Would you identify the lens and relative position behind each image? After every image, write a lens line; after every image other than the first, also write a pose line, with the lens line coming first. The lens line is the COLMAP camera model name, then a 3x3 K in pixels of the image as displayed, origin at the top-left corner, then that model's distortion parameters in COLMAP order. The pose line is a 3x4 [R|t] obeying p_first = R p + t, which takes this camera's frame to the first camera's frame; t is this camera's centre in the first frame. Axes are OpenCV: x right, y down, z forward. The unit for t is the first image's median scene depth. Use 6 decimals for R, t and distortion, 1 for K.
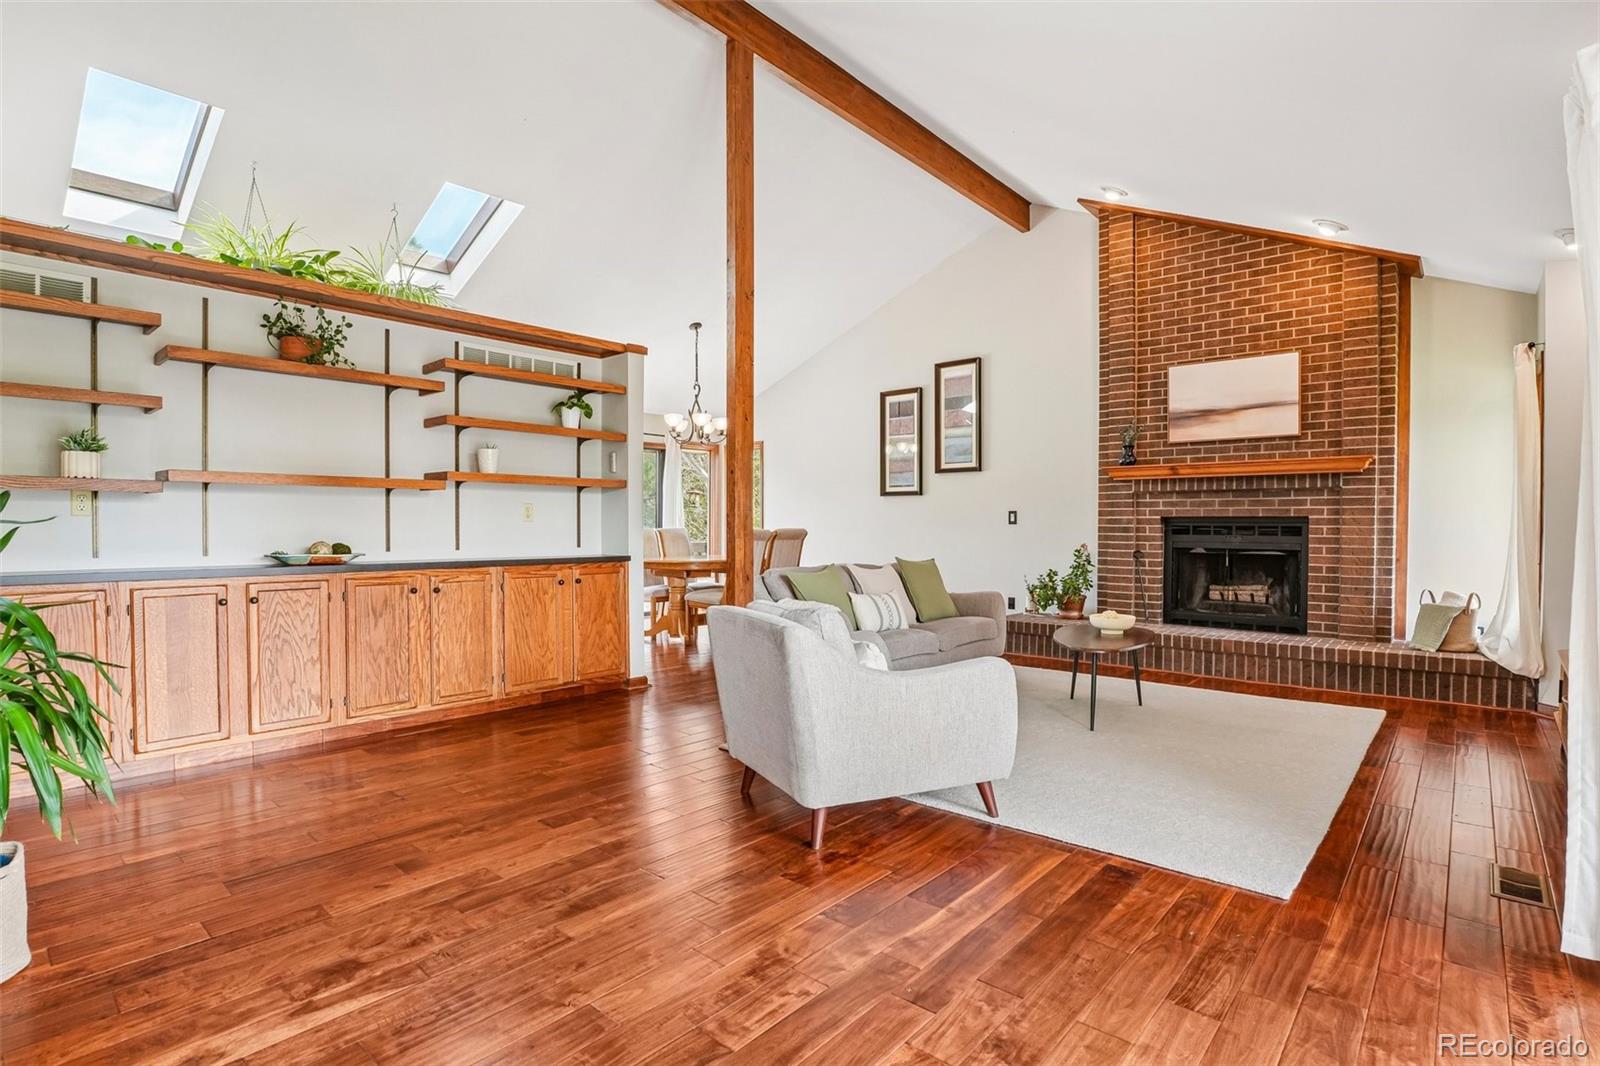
lens RADIAL K [[788.0, 0, 803.6], [0, 788.0, 541.2], [0, 0, 1]] dist [-0.043746, 0.010127]
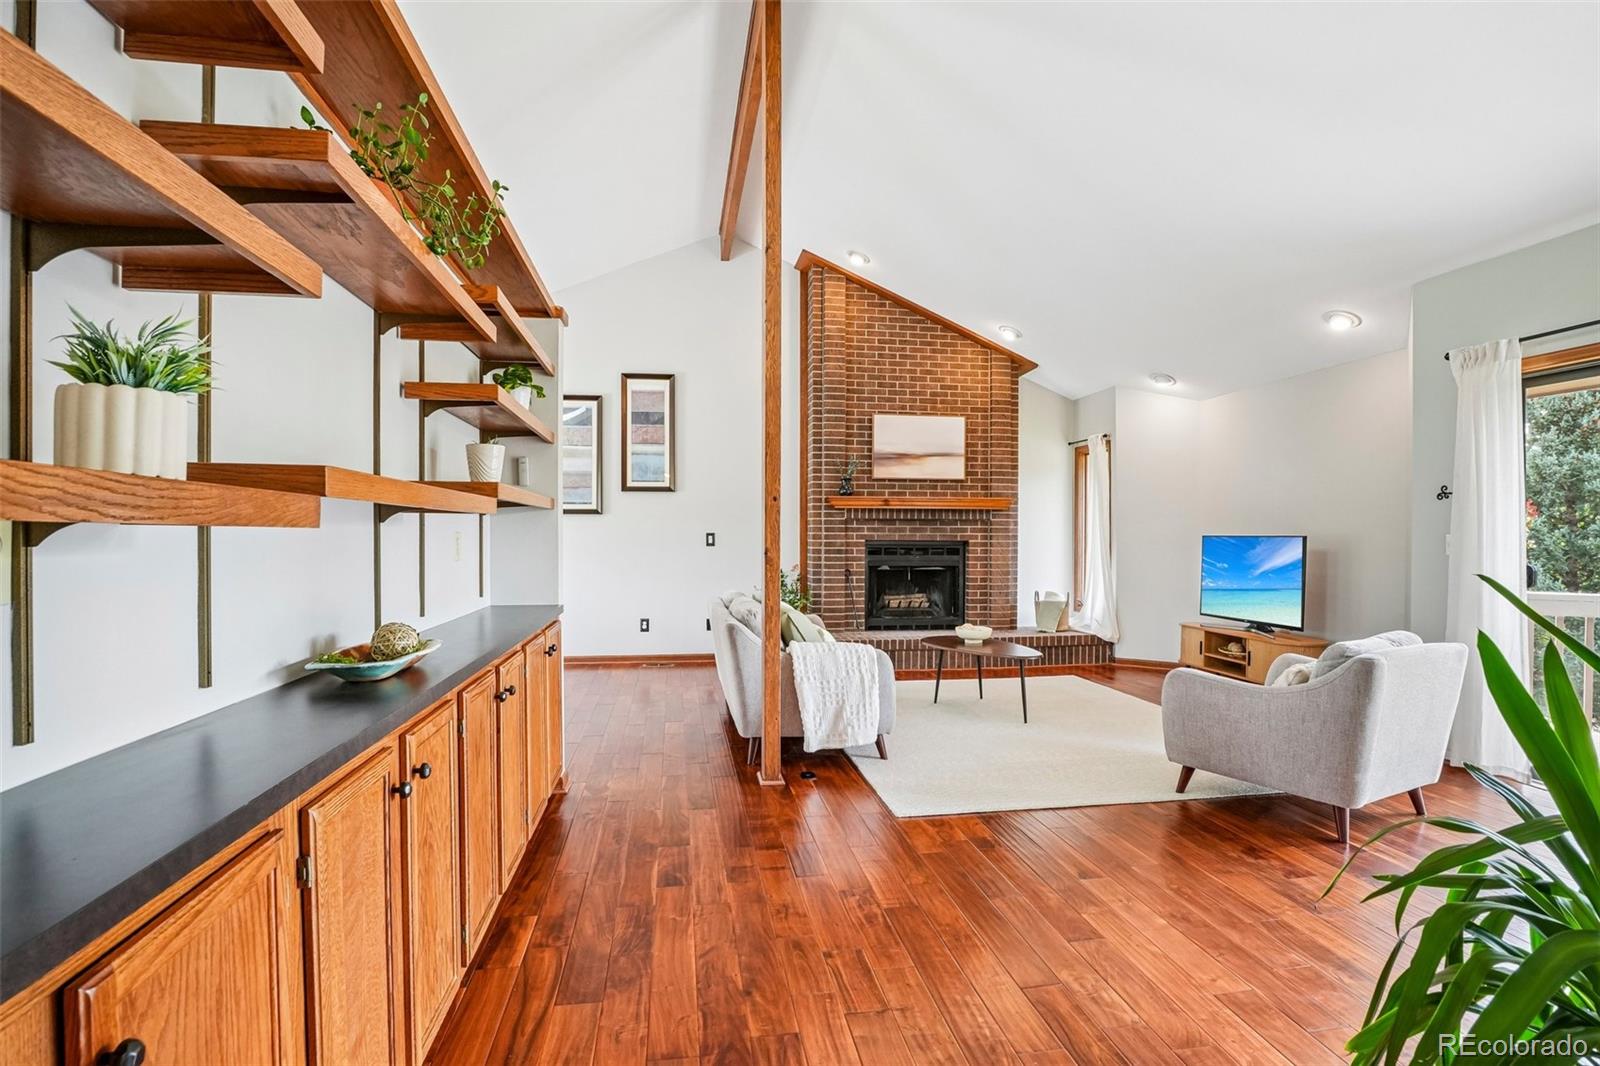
lens RADIAL K [[788.0, 0, 803.6], [0, 788.0, 541.2], [0, 0, 1]] dist [-0.043746, 0.010127]
pose [[0.640762, -0.006118, 0.767715, -0.539531], [0.014232, 0.999891, -0.003911, -0.028044], [-0.767608, 0.013433, 0.640779, 0.326854]]
